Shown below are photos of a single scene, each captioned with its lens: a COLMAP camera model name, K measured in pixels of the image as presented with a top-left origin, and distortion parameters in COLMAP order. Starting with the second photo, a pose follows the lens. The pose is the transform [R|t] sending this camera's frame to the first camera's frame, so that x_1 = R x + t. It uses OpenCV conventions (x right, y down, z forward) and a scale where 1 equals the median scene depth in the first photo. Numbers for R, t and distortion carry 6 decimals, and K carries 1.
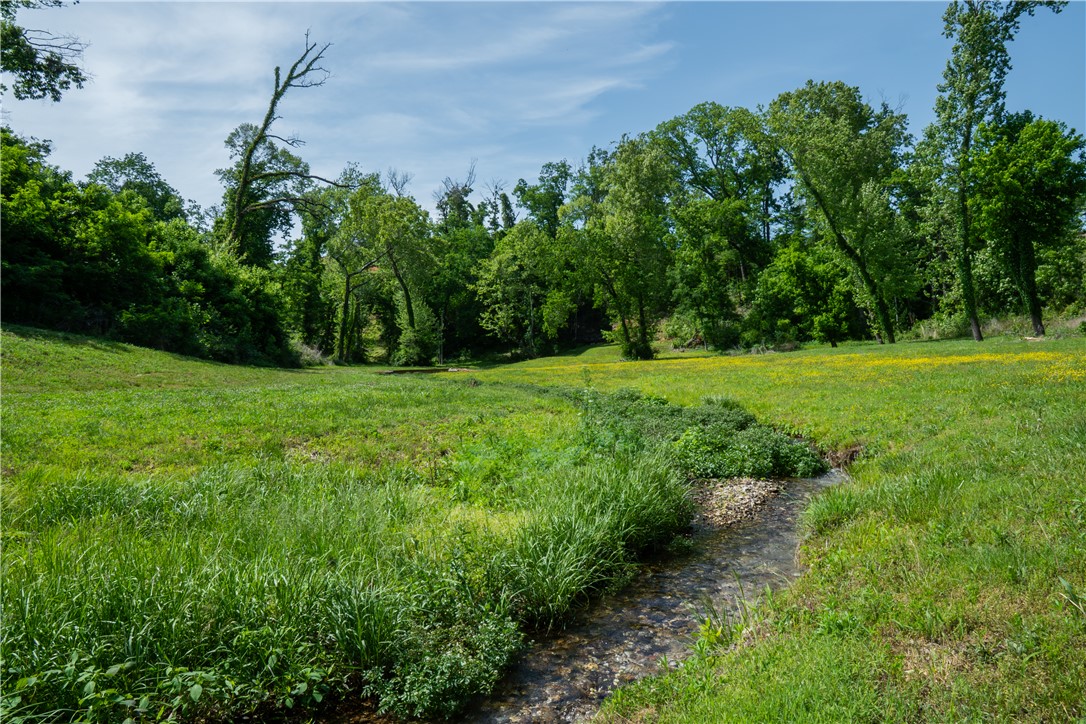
lens RADIAL K [[787.2, 0, 563.7], [0, 787.2, 362.1], [0, 0, 1]] dist [-0.000740, 0.001596]
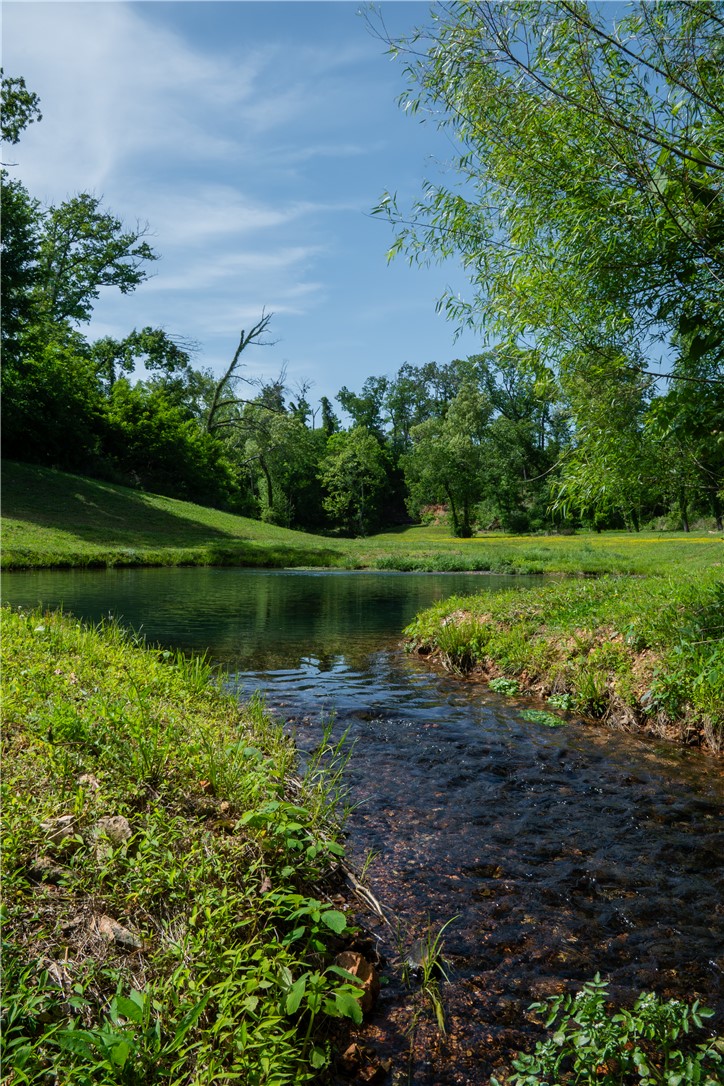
lens RADIAL K [[786.9, 0, 364.8], [0, 786.9, 587.9], [0, 0, 1]] dist [-0.073579, 0.001111]
pose [[0.996517, 0.027472, 0.078738, -0.138025], [-0.032051, 0.997831, 0.057495, 0.008363], [-0.076987, -0.059818, 0.995236, -0.286096]]
